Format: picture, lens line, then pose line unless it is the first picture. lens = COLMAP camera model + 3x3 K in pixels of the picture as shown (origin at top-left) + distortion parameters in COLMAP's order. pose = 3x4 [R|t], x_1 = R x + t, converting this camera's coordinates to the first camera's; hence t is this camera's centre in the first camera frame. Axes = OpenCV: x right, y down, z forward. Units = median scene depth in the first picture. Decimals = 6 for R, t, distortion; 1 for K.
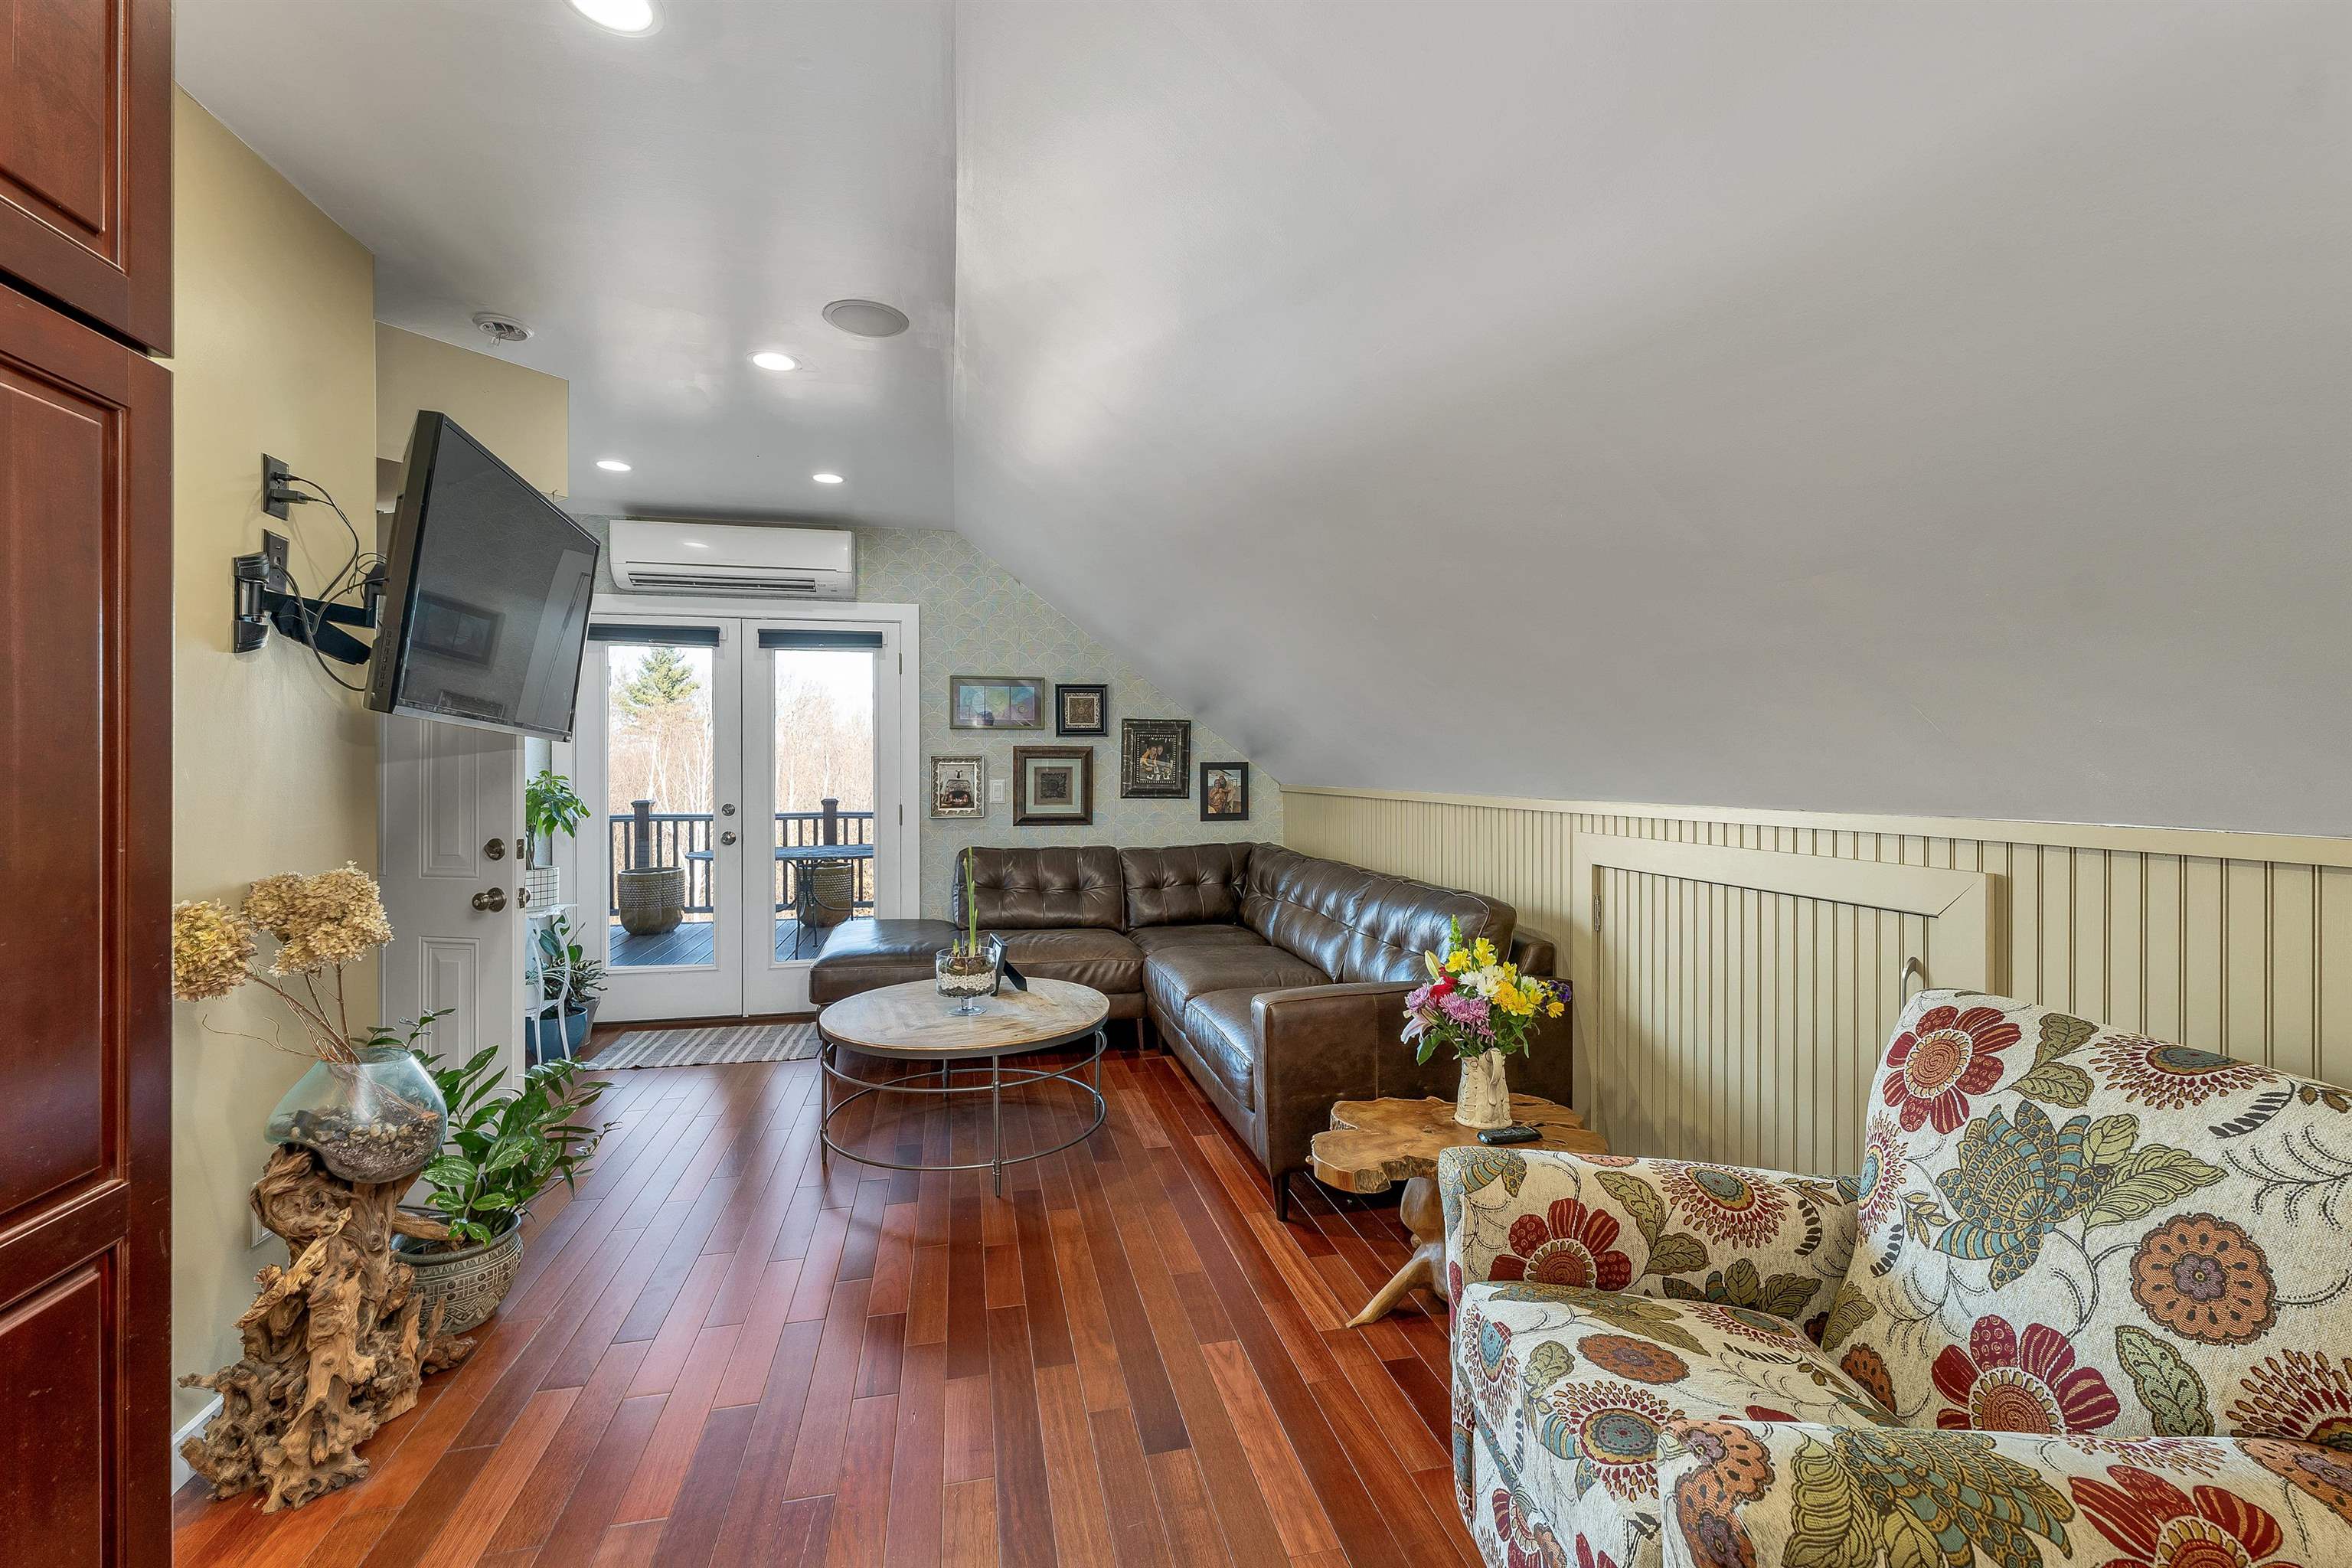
lens RADIAL K [[974.7, 0, 1177.4], [0, 974.7, 771.7], [0, 0, 1]] dist [-0.001392, -0.000259]
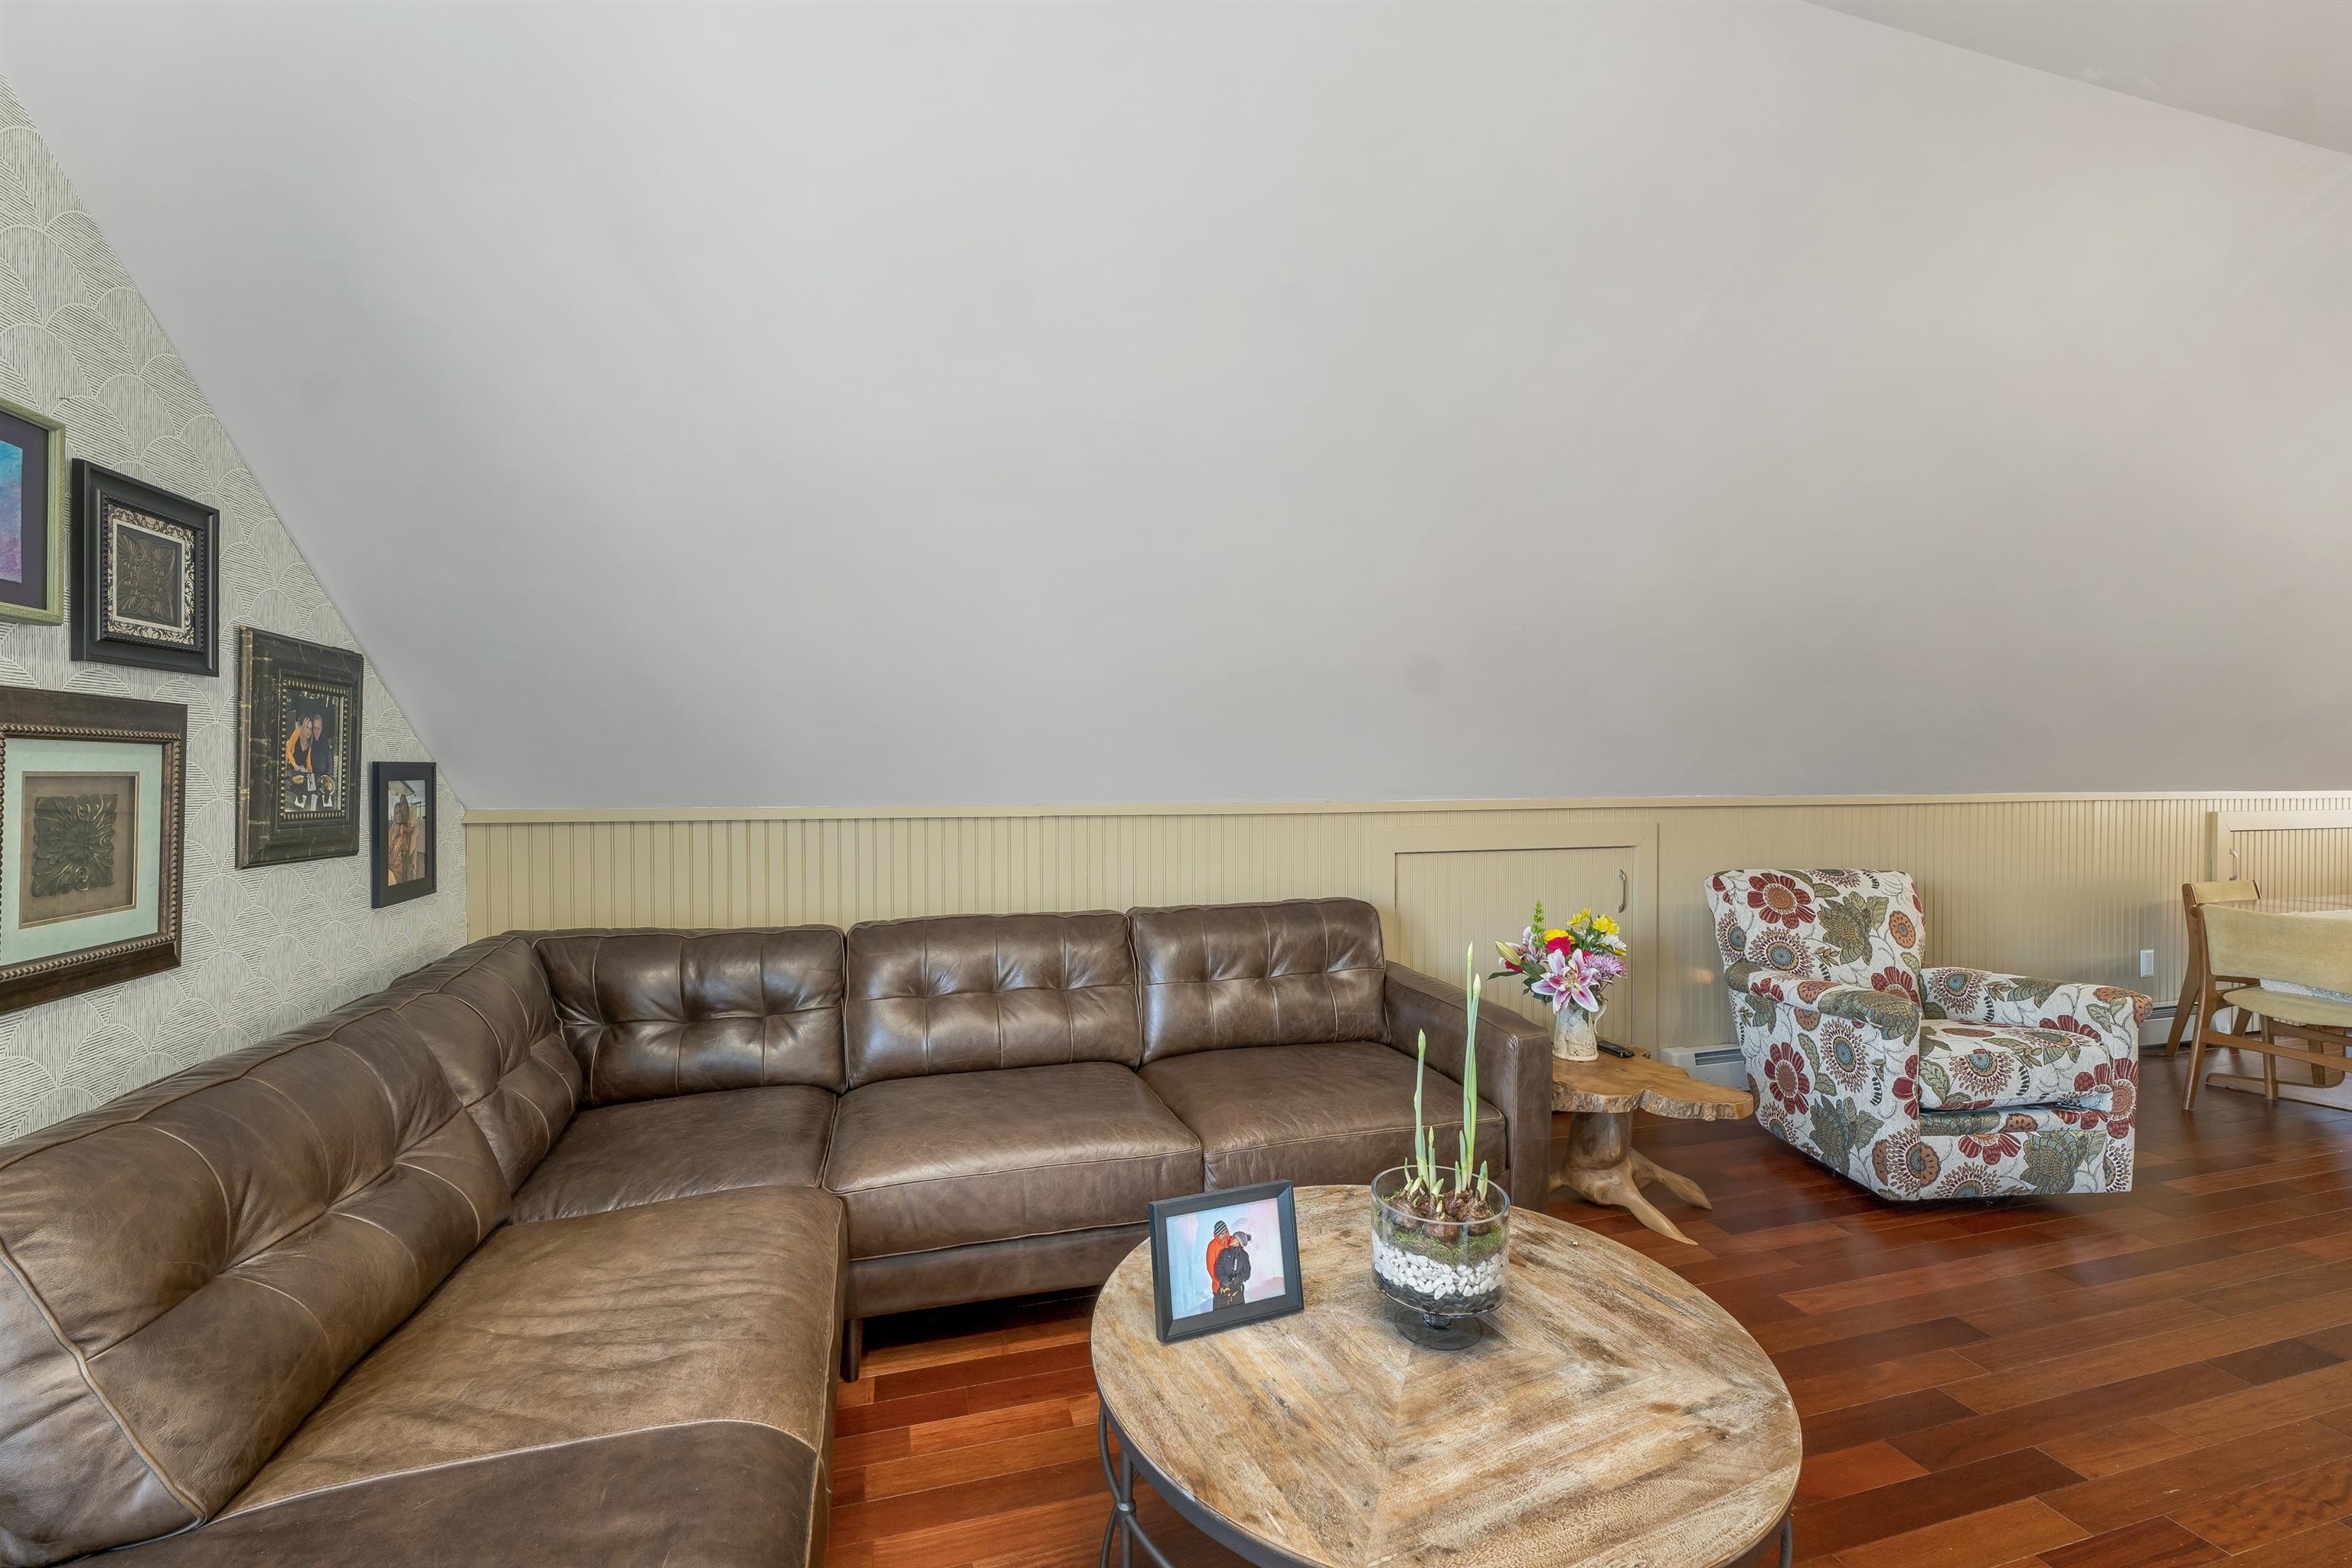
lens RADIAL K [[974.7, 0, 1176.2], [0, 974.7, 776.7], [0, 0, 1]] dist [-0.001392, -0.000259]
pose [[-0.058949, -0.002718, 0.998257, -0.411538], [0.005971, 0.999977, 0.003075, -0.002882], [-0.998243, 0.006142, -0.058931, 0.724346]]
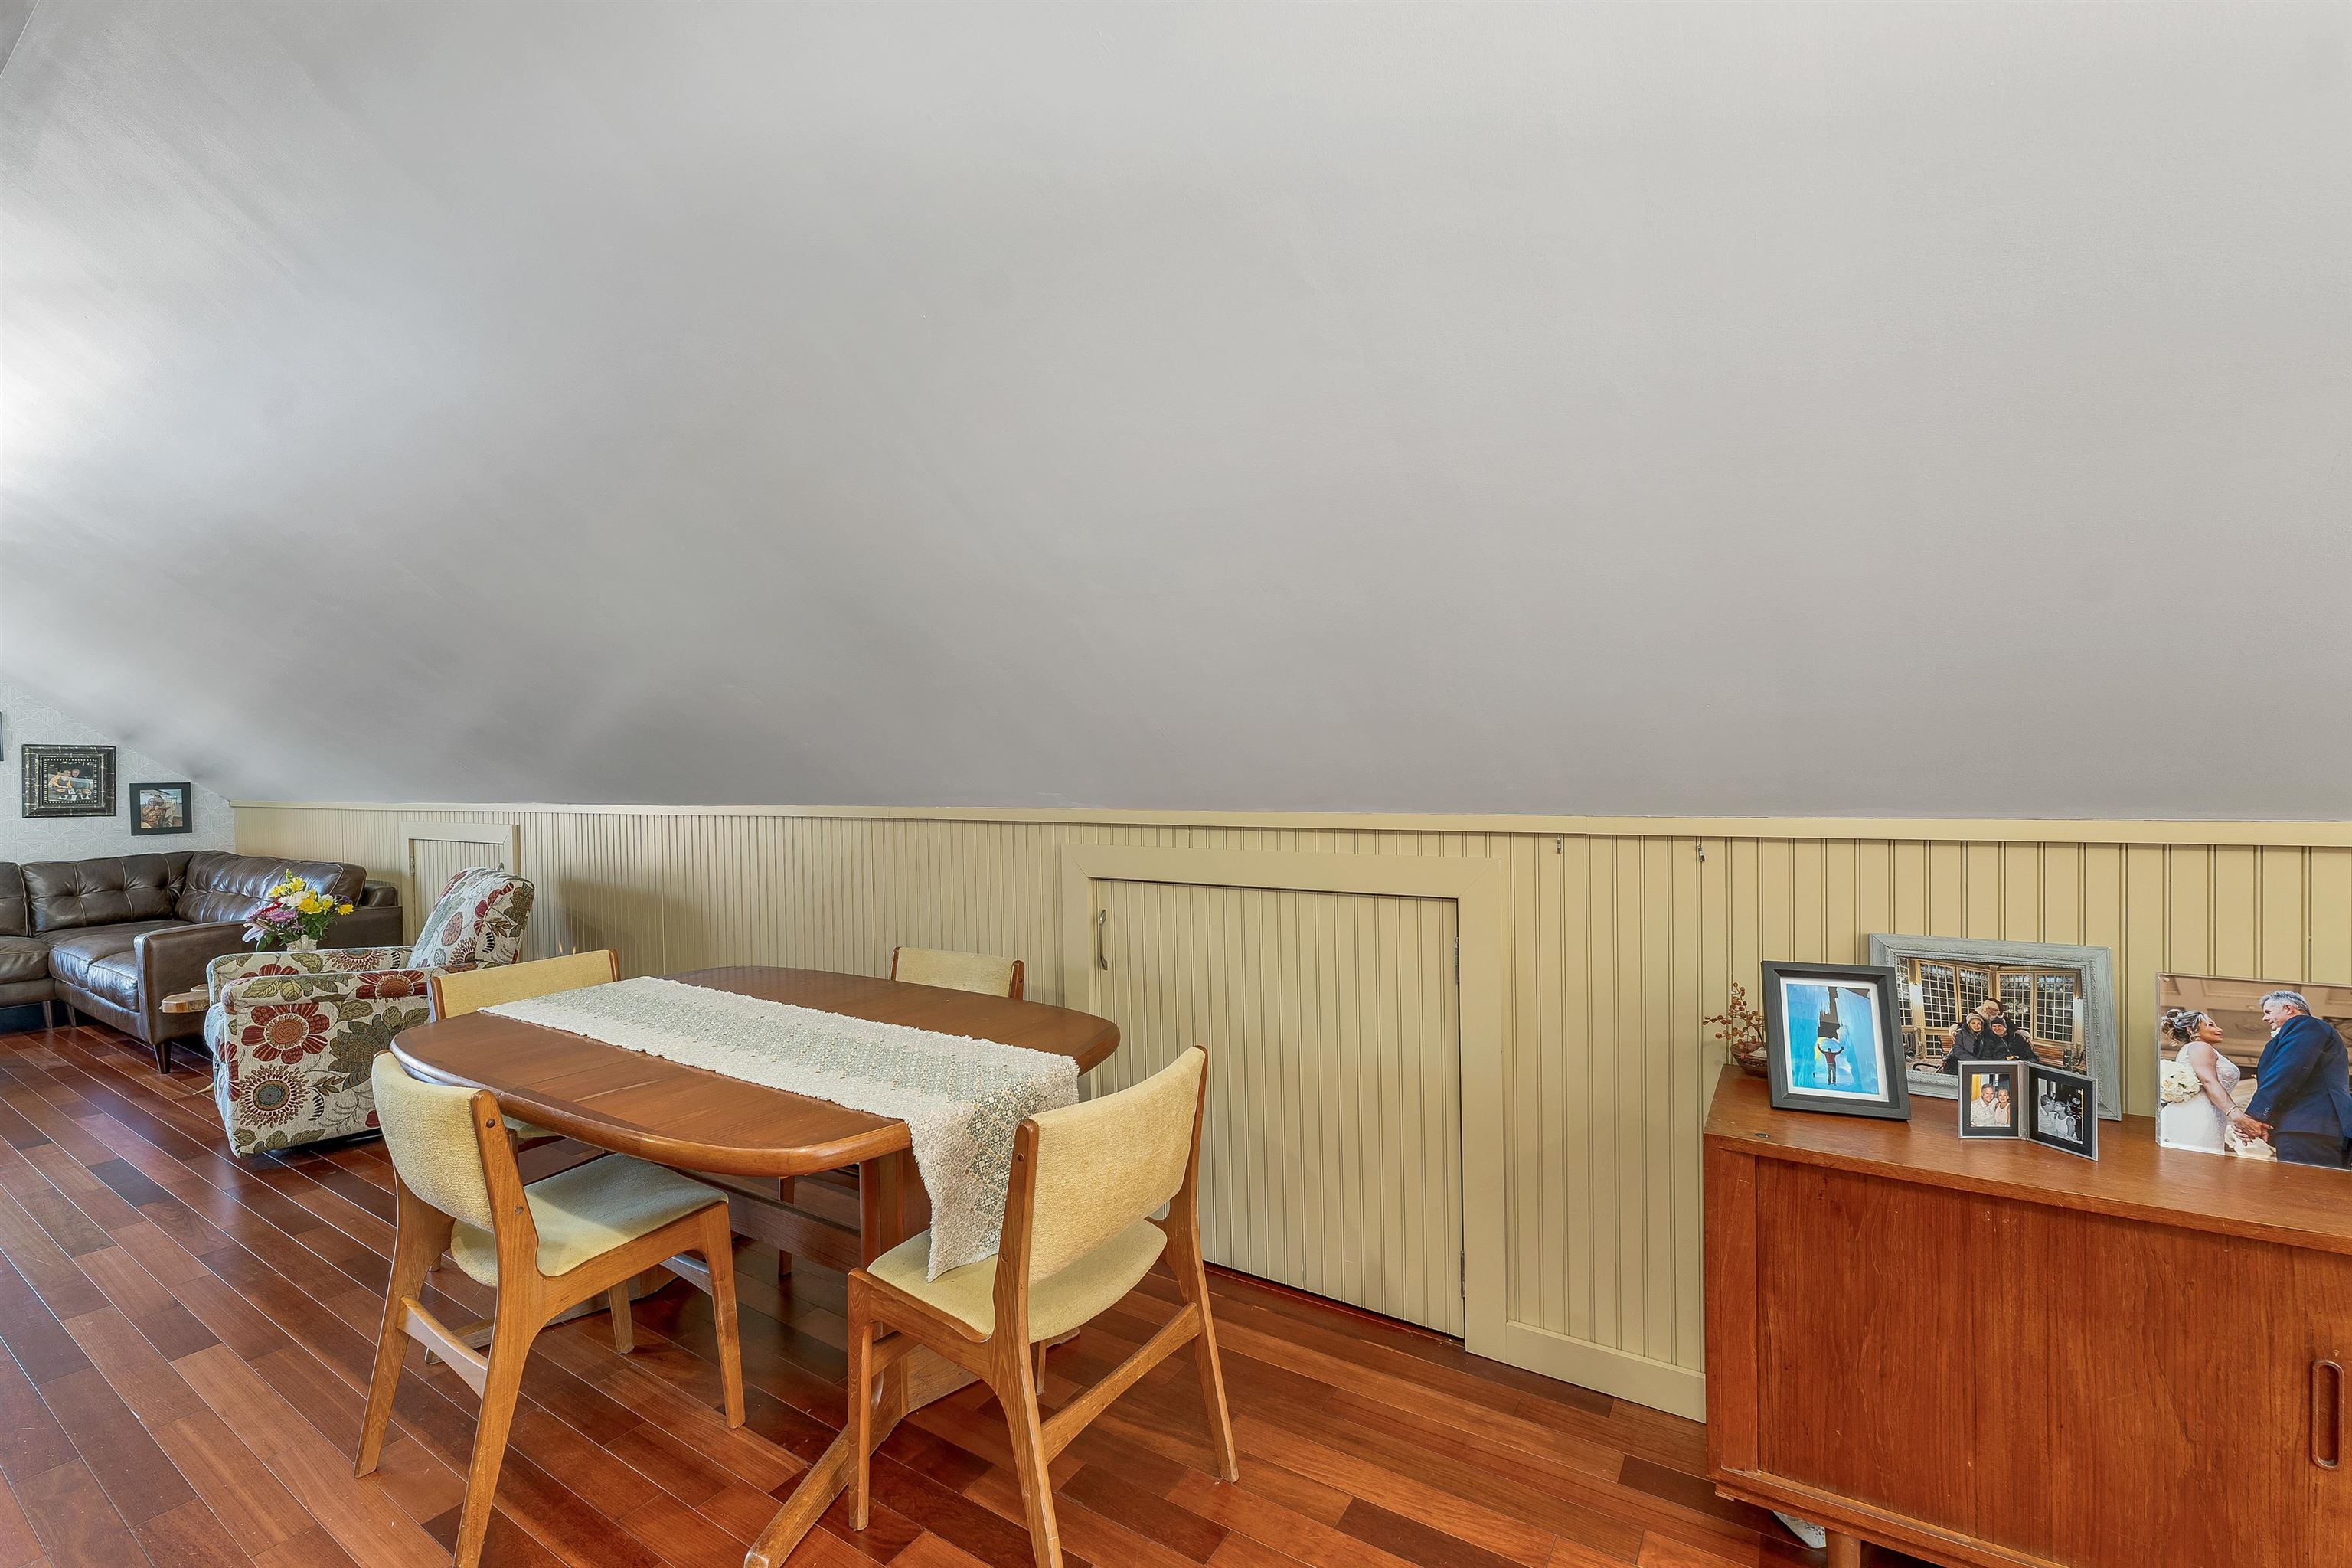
lens RADIAL K [[974.7, 0, 1164.1], [0, 974.7, 799.1], [0, 0, 1]] dist [-0.001392, -0.000259]
pose [[0.709945, -0.024131, 0.703844, 0.084237], [0.015232, 0.999705, 0.018910, 0.005382], [-0.704092, -0.002705, 0.710103, -0.667209]]
